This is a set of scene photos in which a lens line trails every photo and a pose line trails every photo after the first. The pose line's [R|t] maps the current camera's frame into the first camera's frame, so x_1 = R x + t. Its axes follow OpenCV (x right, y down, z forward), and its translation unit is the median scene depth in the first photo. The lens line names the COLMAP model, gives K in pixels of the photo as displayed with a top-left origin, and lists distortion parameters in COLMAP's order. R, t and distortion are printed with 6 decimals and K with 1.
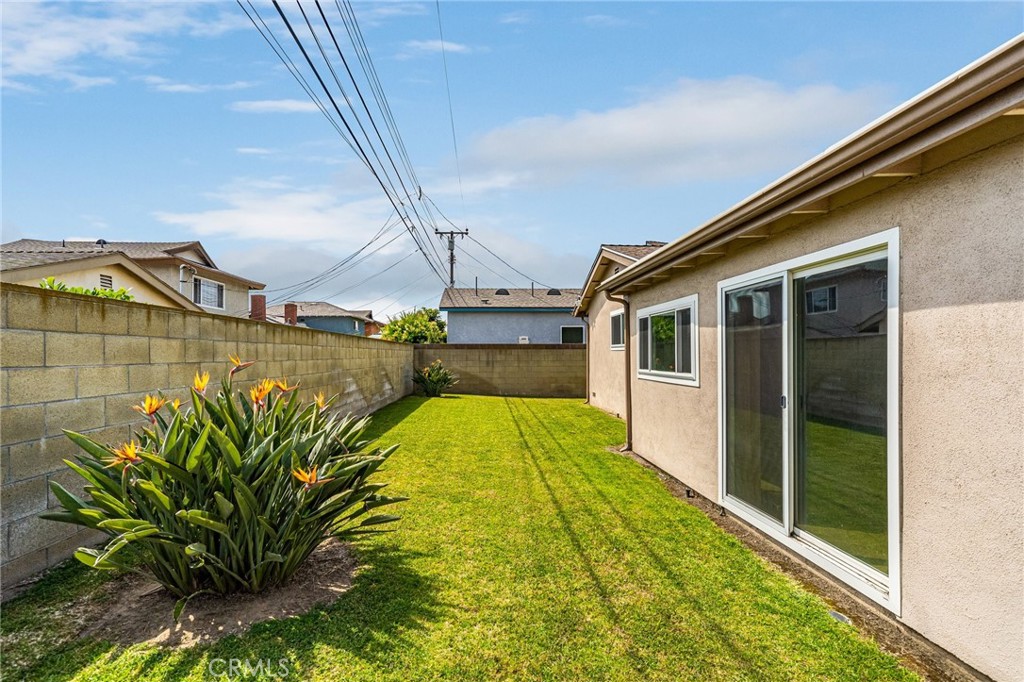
lens RADIAL K [[457.7, 0, 513.7], [0, 457.7, 353.8], [0, 0, 1]] dist [0.003227, 0.001128]
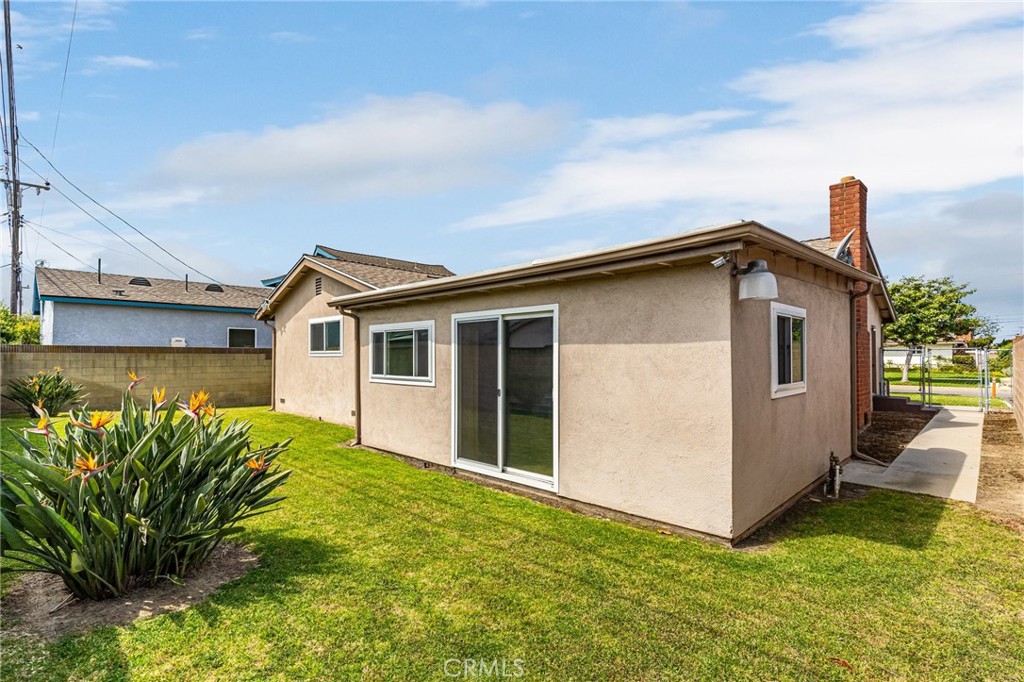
lens RADIAL K [[457.7, 0, 513.7], [0, 457.7, 353.8], [0, 0, 1]] dist [0.003227, 0.001128]
pose [[0.747696, 0.008220, 0.663990, -0.380344], [-0.003527, 0.999958, -0.008406, -0.018652], [-0.664032, 0.003943, 0.747694, -0.226340]]
